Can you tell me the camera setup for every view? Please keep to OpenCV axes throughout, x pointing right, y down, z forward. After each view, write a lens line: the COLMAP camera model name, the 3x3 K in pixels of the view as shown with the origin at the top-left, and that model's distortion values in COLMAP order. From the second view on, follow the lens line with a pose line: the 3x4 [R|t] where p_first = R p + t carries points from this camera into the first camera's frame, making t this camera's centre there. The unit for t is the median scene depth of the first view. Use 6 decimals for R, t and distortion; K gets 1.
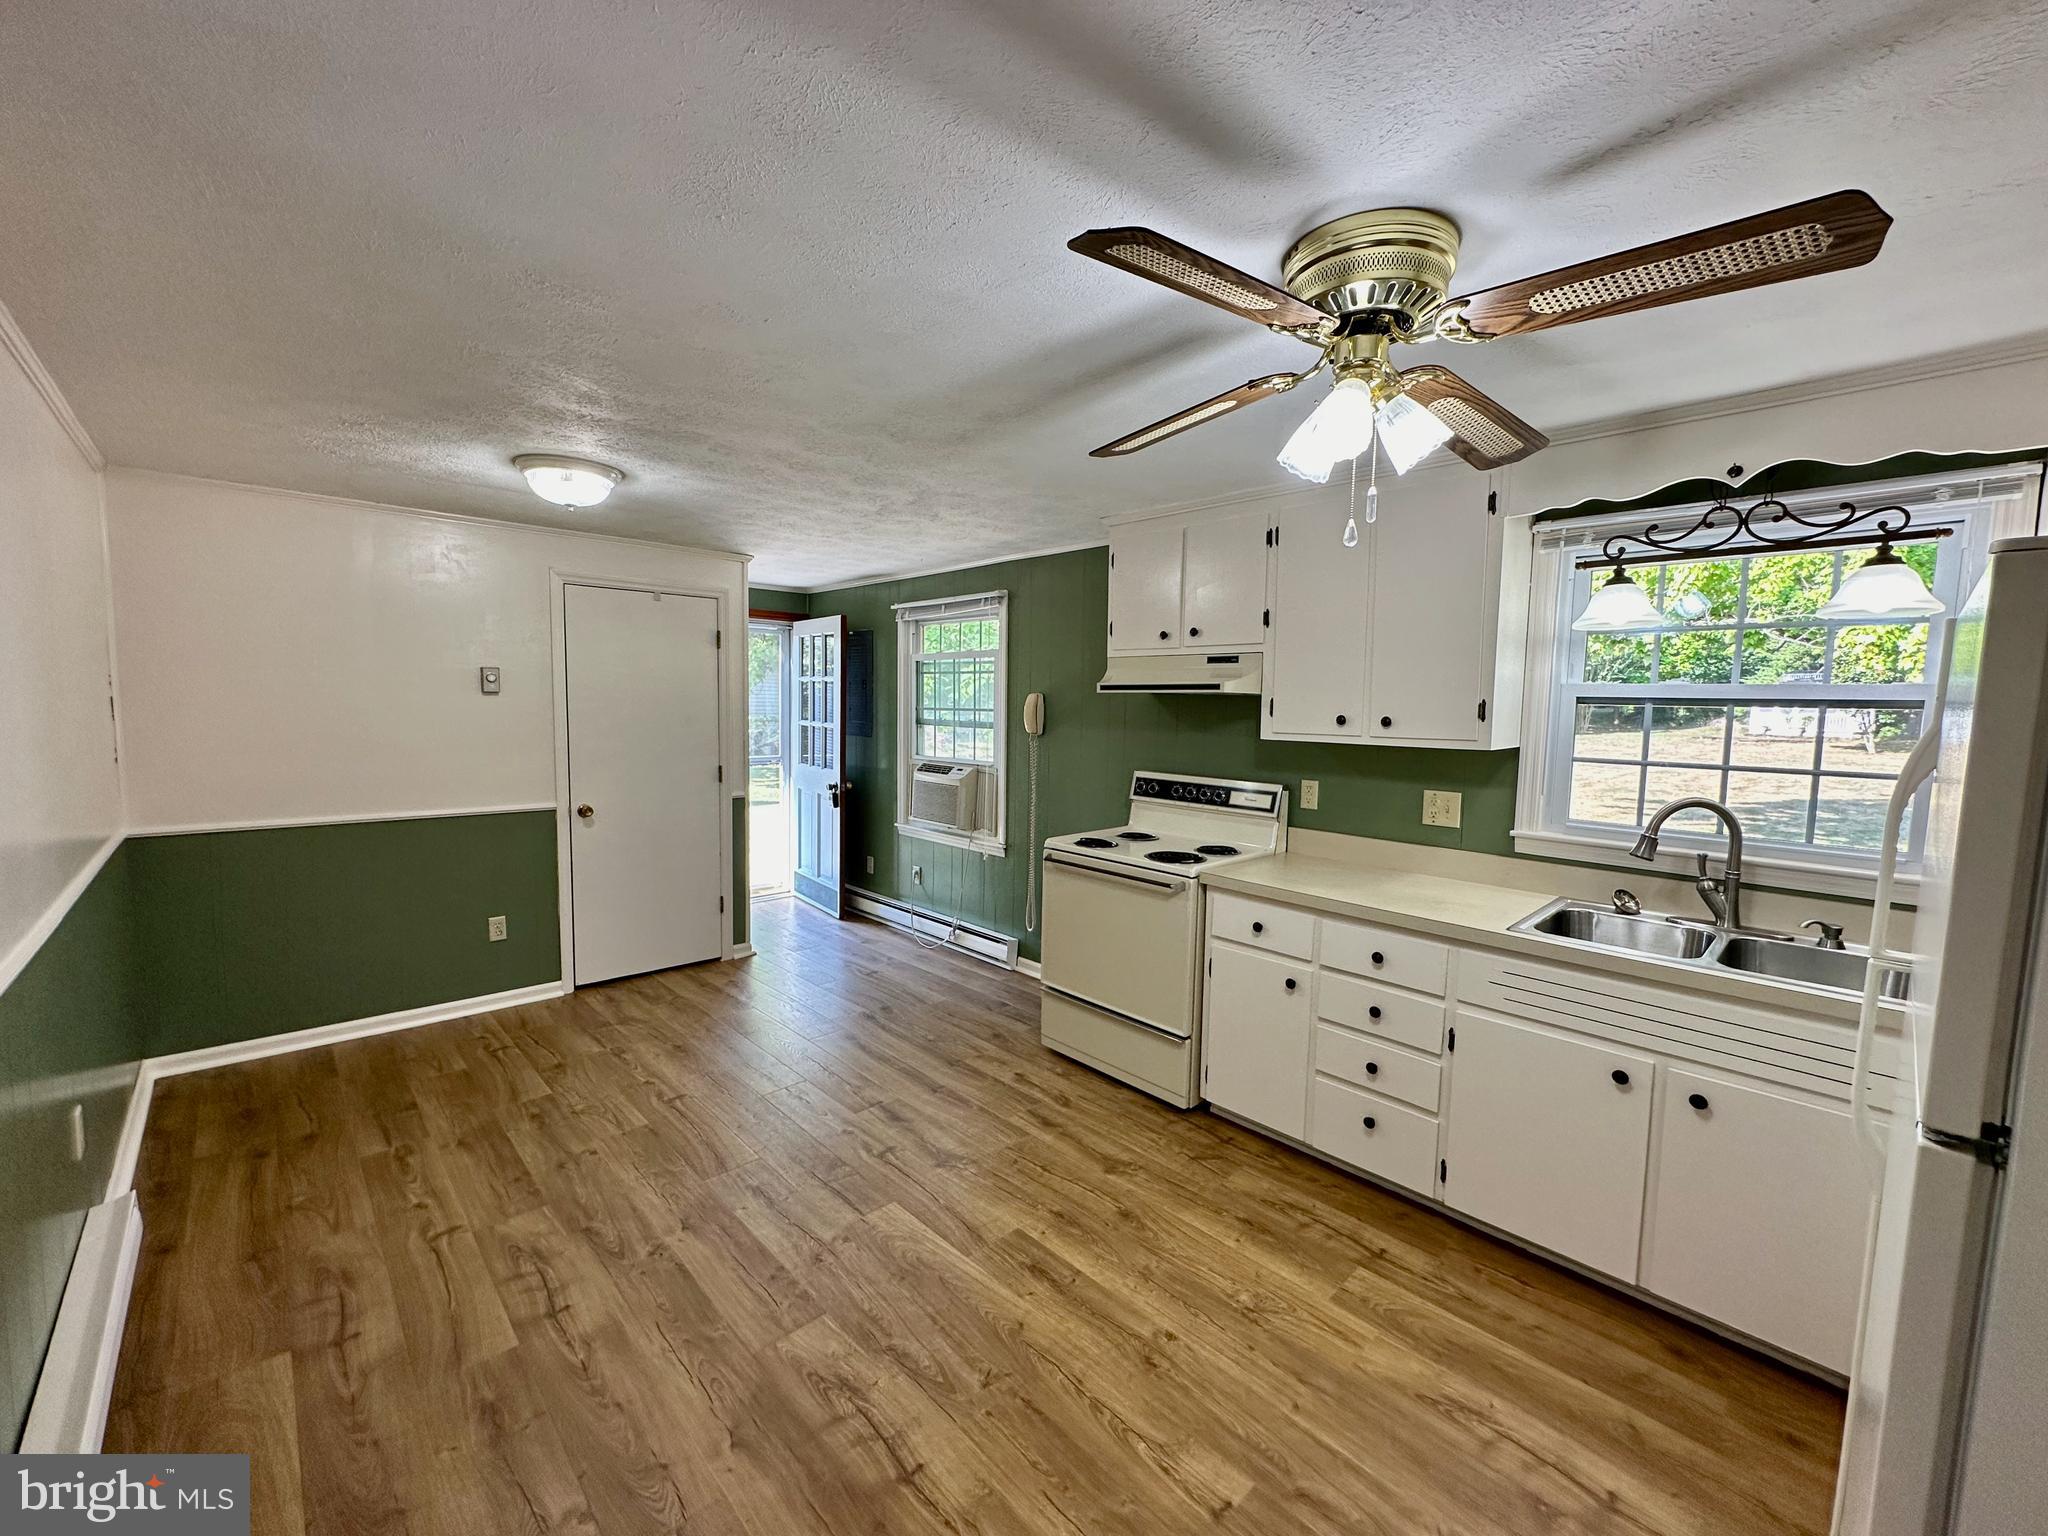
lens RADIAL K [[813.1, 0, 1024.7], [0, 813.1, 770.6], [0, 0, 1]] dist [-0.003909, 0.000837]
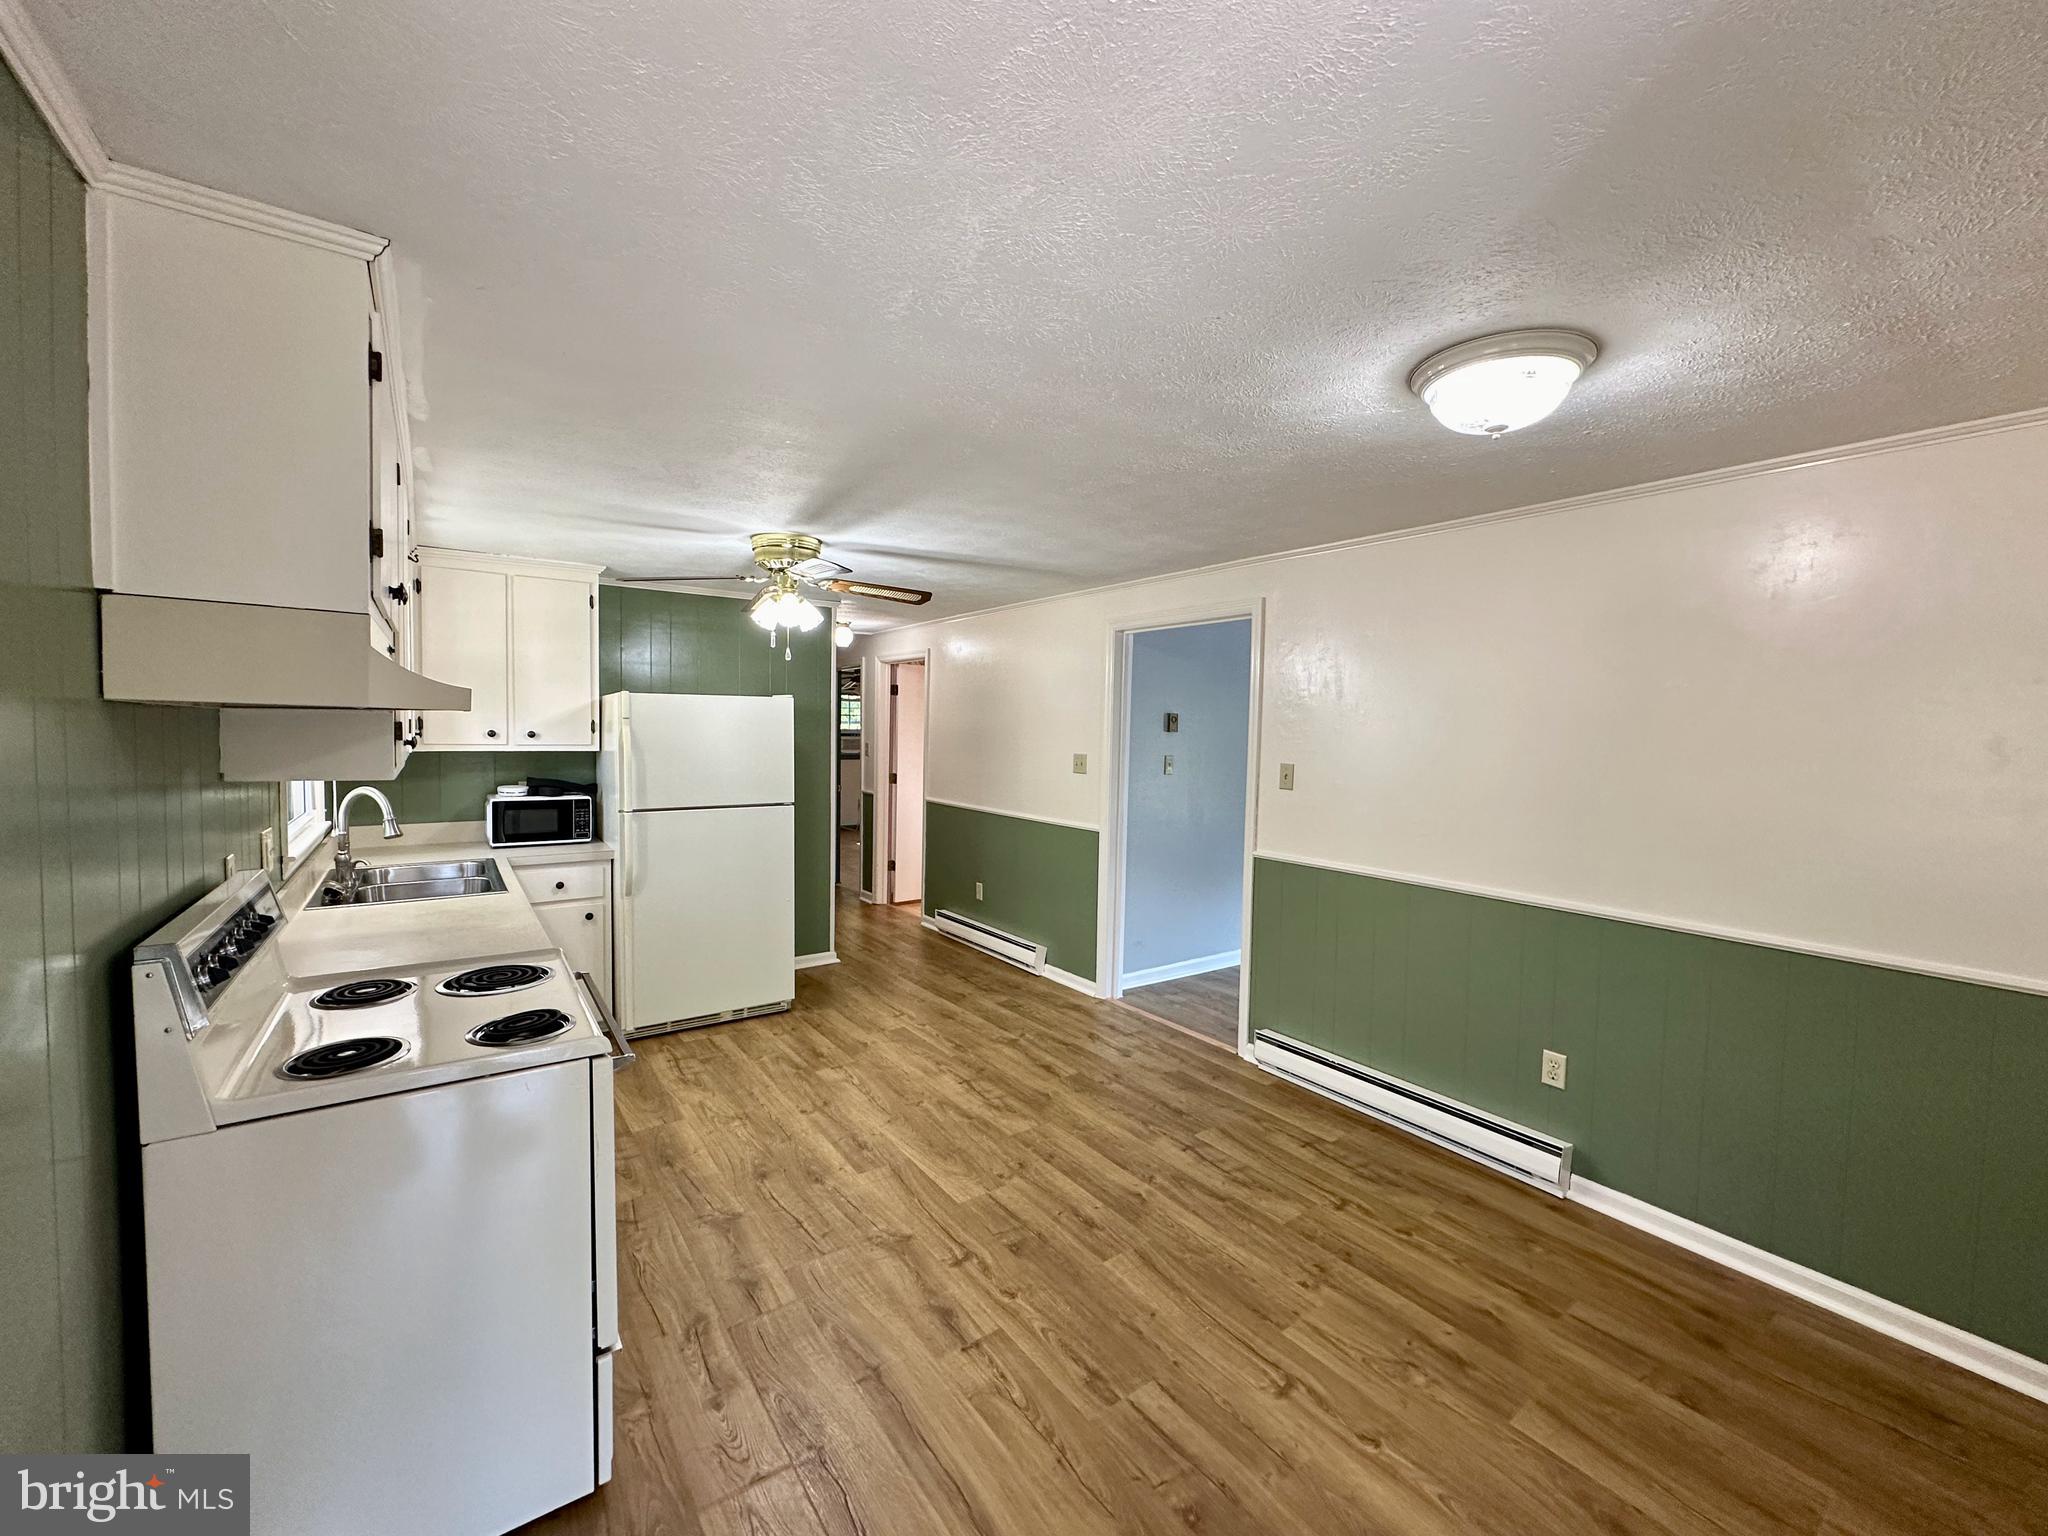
lens RADIAL K [[813.1, 0, 1022.8], [0, 813.1, 764.3], [0, 0, 1]] dist [-0.003909, 0.000837]
pose [[-0.989364, -0.040372, 0.139743, -0.336917], [-0.021221, 0.990494, 0.135911, -0.170921], [-0.143901, 0.131500, -0.980816, 1.788416]]
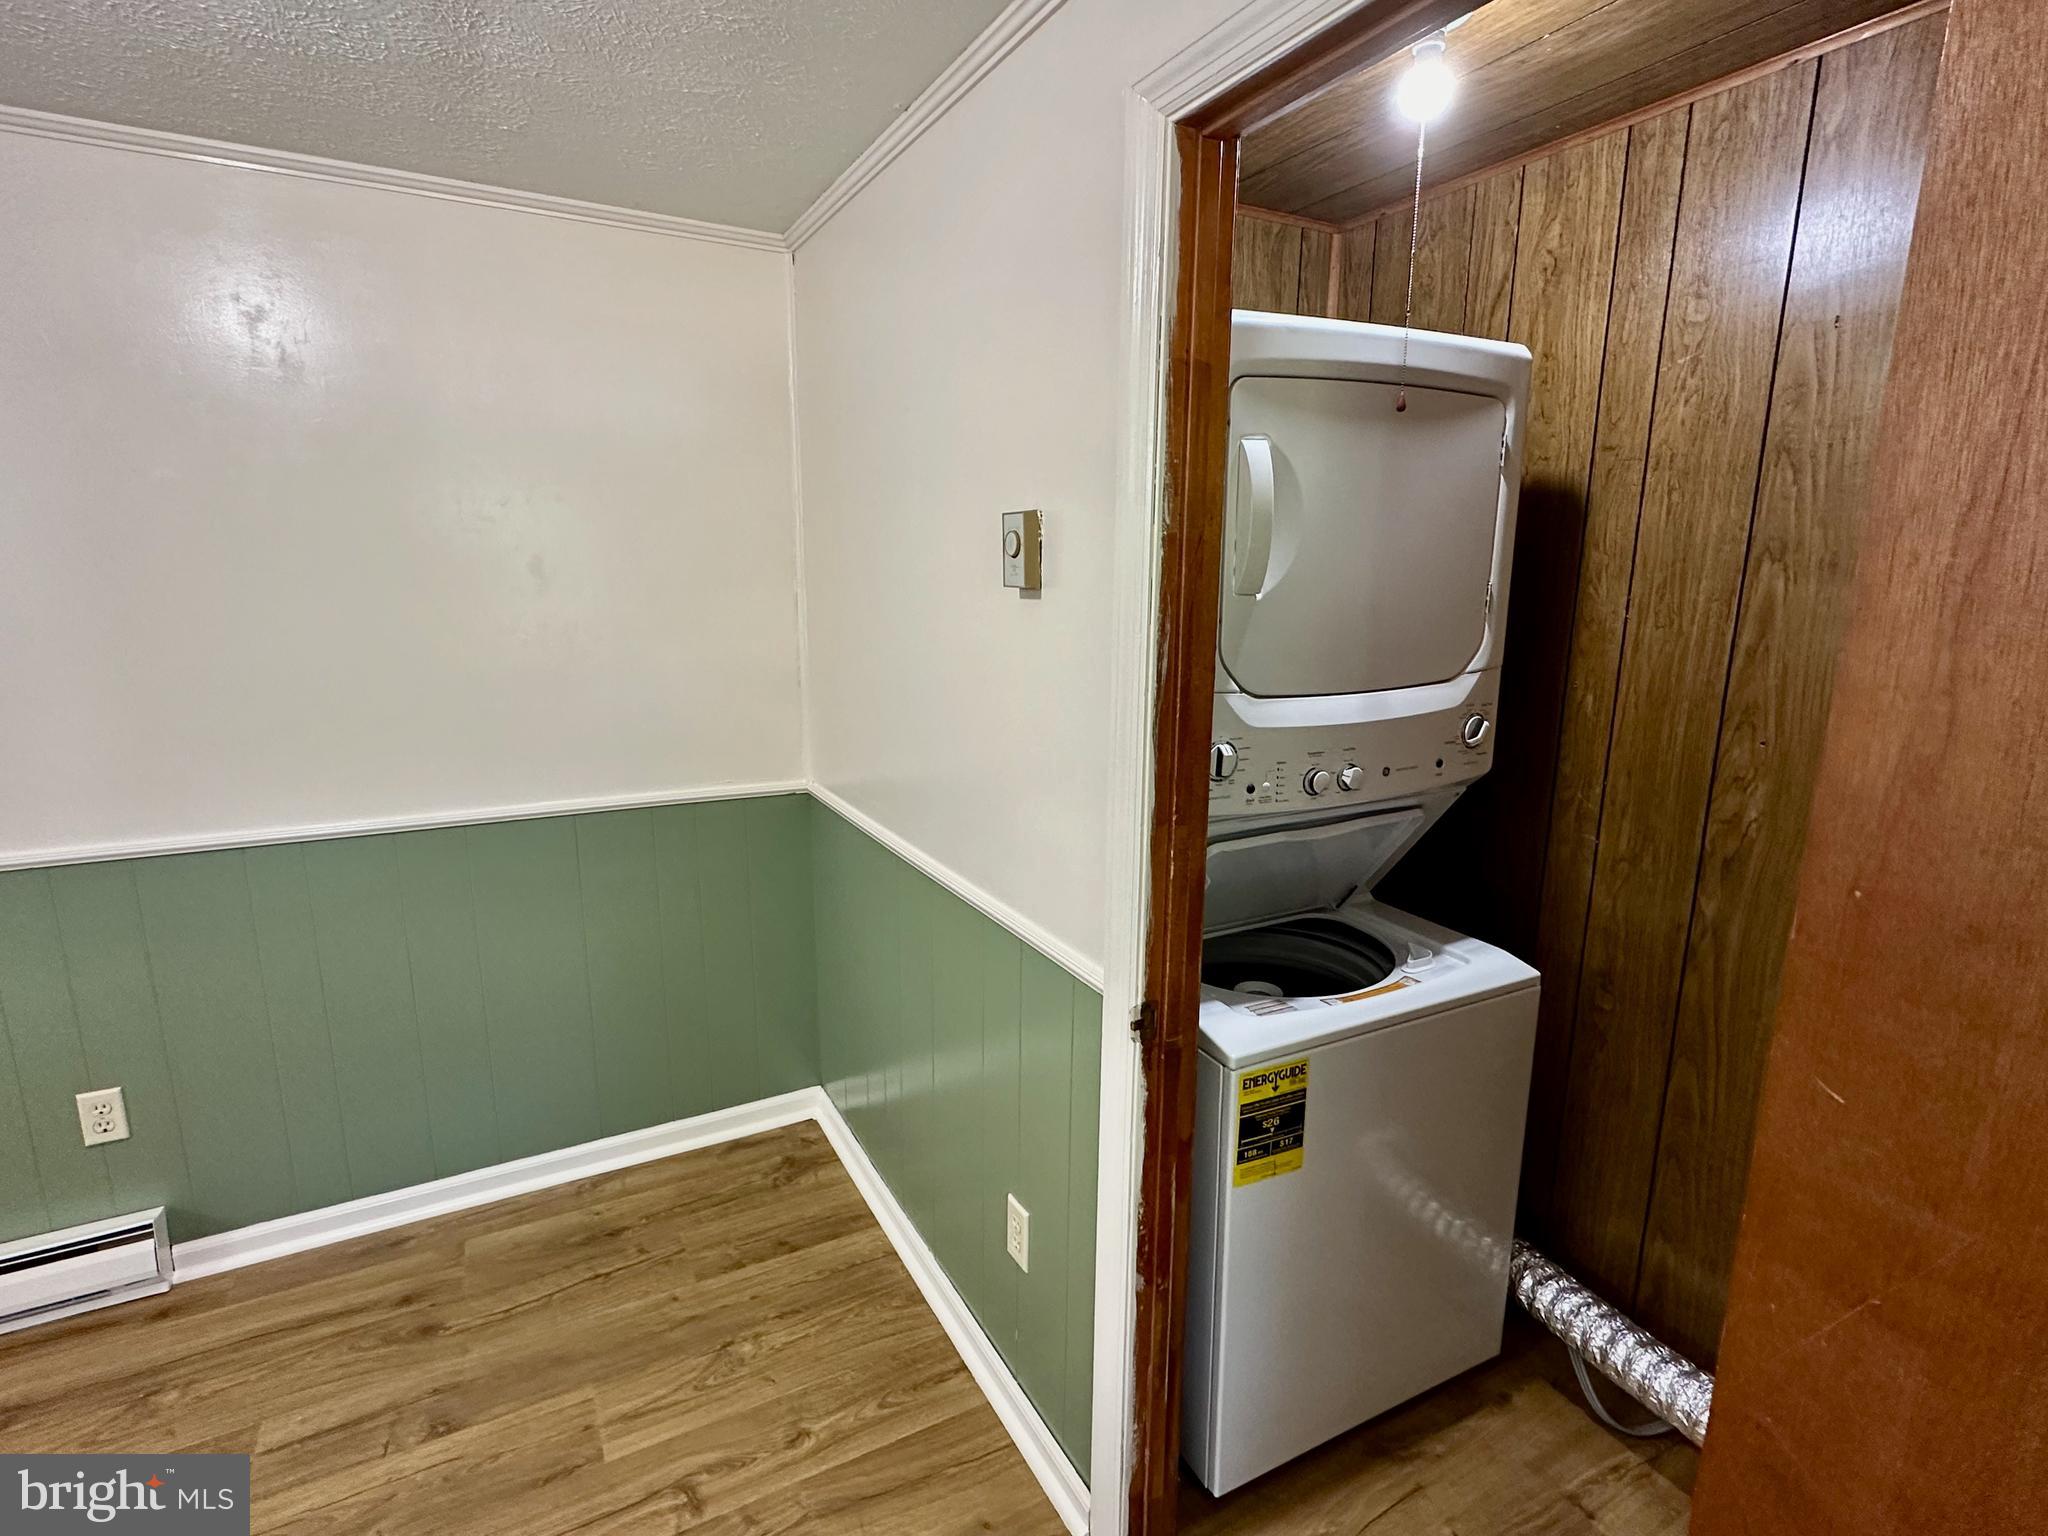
lens RADIAL K [[998.7, 0, 1022.7], [0, 998.7, 770.7], [0, 0, 1]] dist [-0.002407, -0.000081]
pose [[-0.257101, 0.174499, -0.950499, -0.367786], [-0.092433, 0.974612, 0.203928, -0.149263], [0.961954, 0.140288, -0.234444, 1.566108]]
